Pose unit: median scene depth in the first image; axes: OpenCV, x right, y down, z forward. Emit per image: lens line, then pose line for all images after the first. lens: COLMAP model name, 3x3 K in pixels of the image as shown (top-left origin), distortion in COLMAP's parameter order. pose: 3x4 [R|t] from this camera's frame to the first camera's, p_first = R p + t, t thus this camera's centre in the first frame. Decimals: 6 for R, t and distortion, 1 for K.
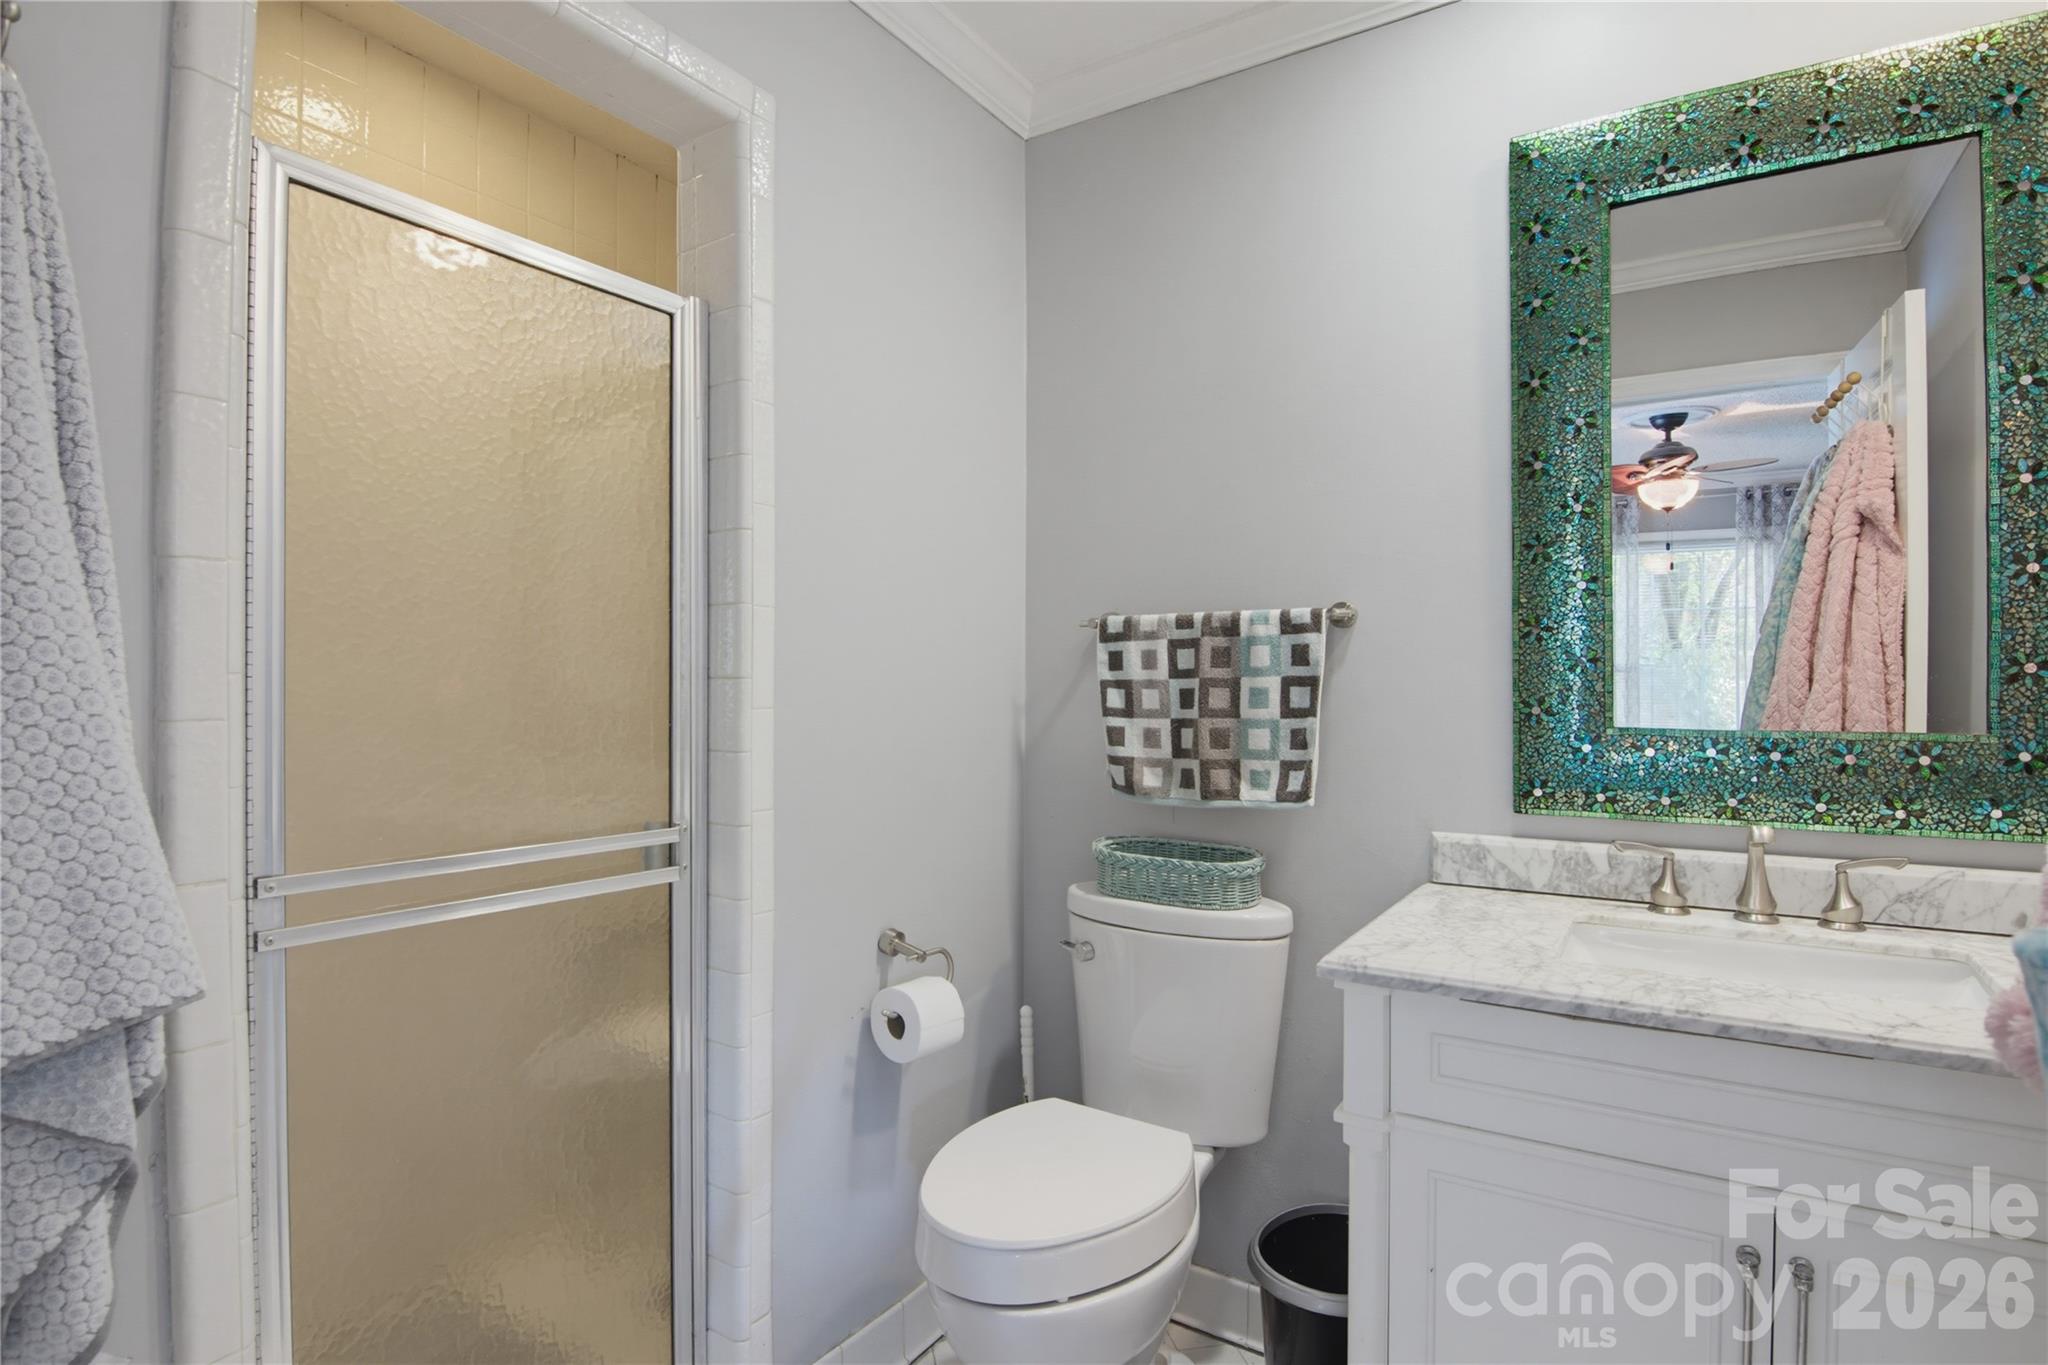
lens RADIAL K [[1044.8, 0, 1022.3], [0, 1044.8, 678.8], [0, 0, 1]] dist [-0.000126, 0.000029]
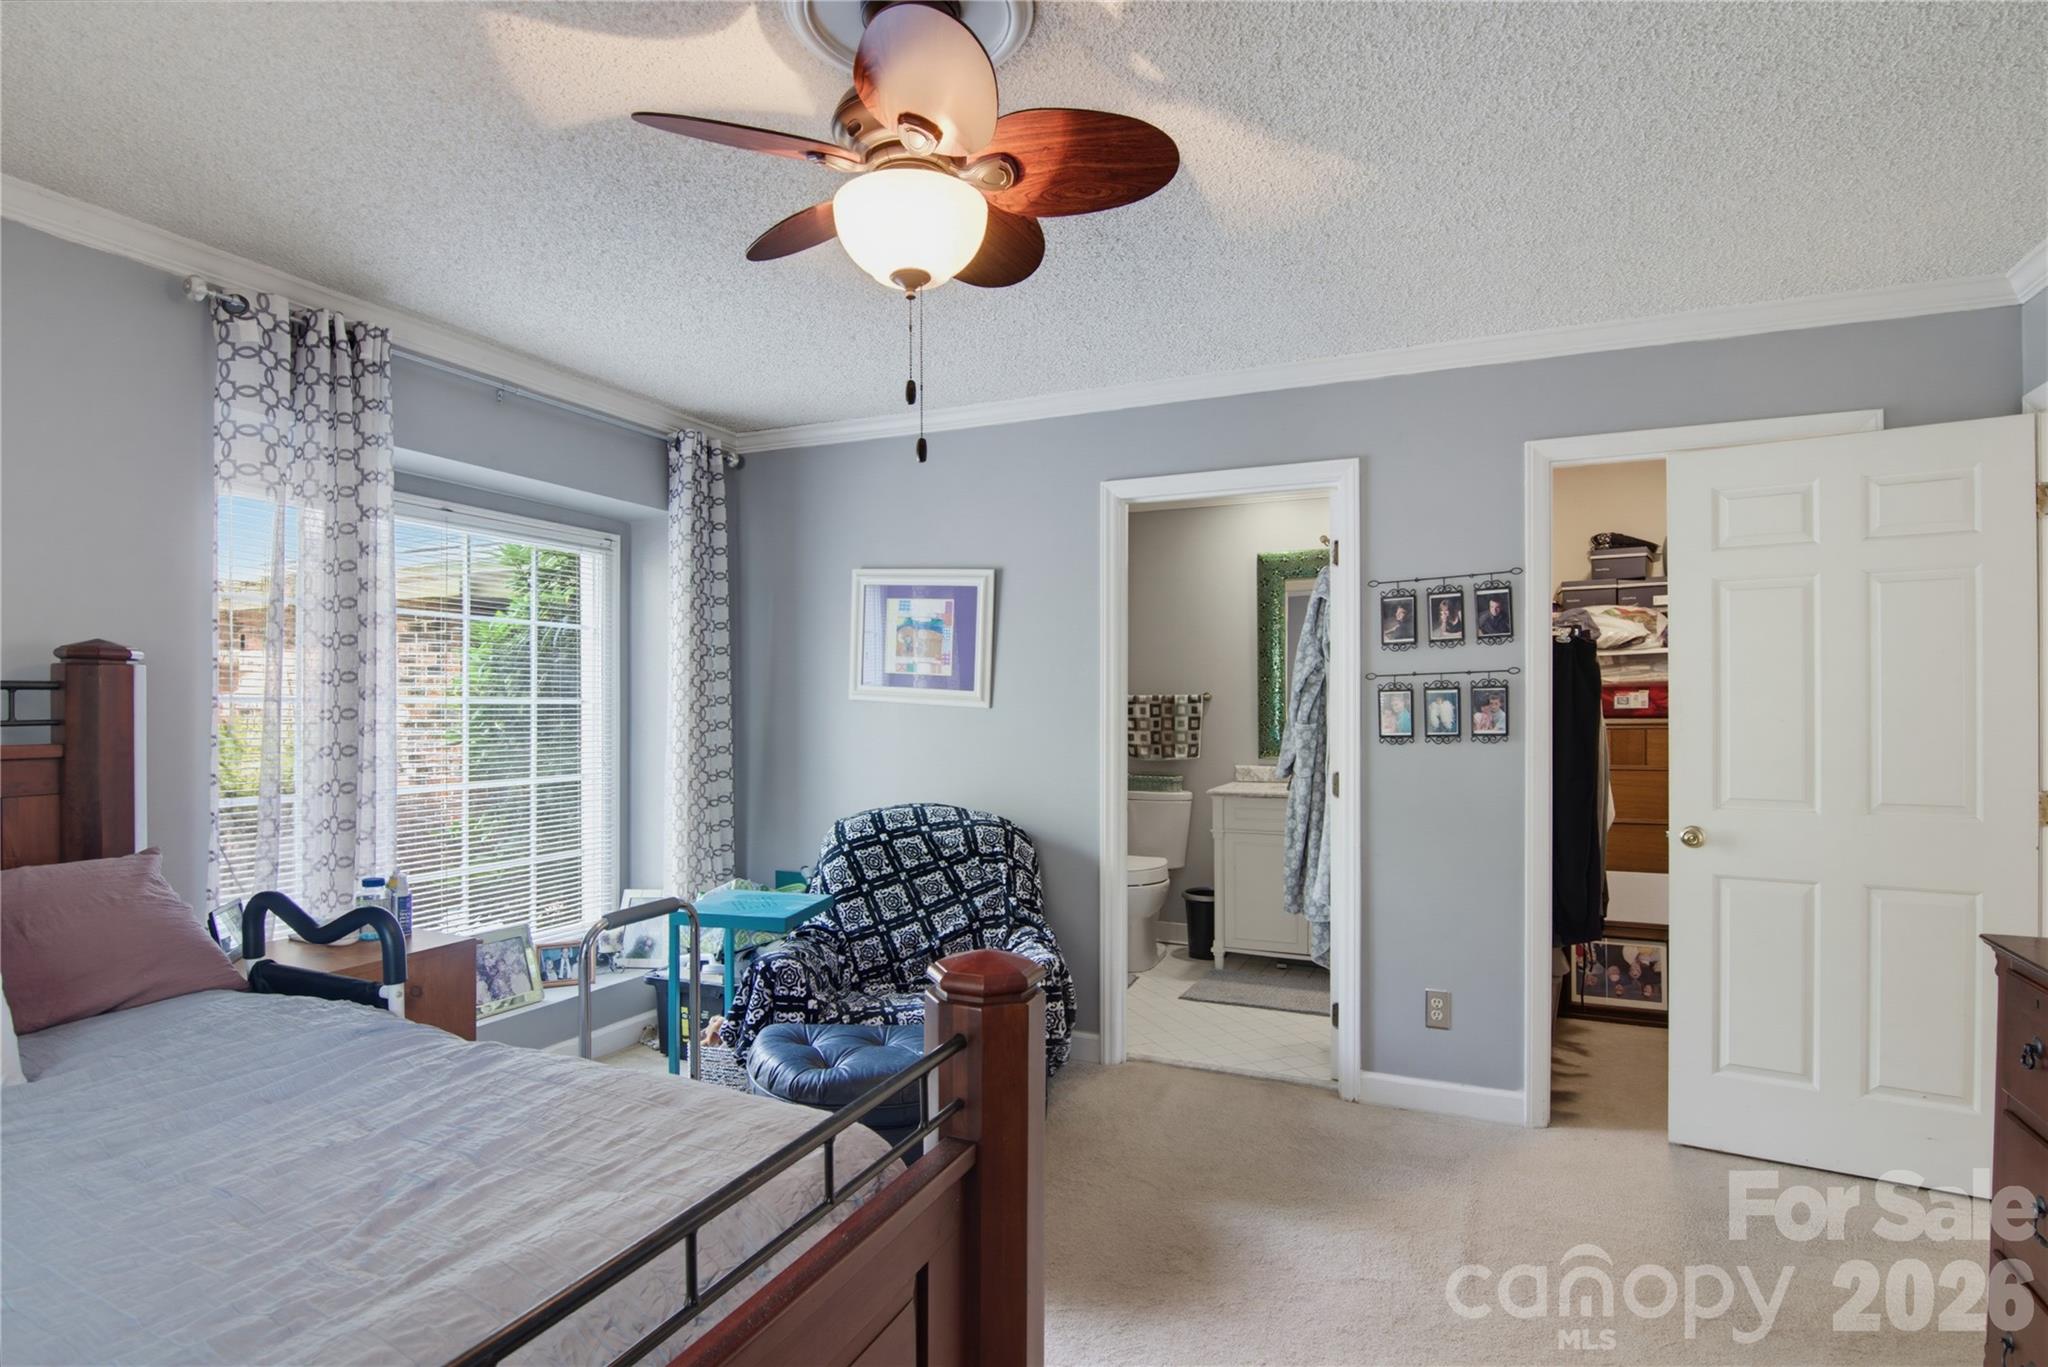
lens RADIAL K [[1044.8, 0, 1024.4], [0, 1044.8, 697.0], [0, 0, 1]] dist [-0.000126, 0.000029]
pose [[0.986335, 0.001061, 0.164747, -0.729923], [0.000120, 0.999974, -0.007160, -0.038377], [-0.164751, 0.007082, 0.986310, -1.940791]]
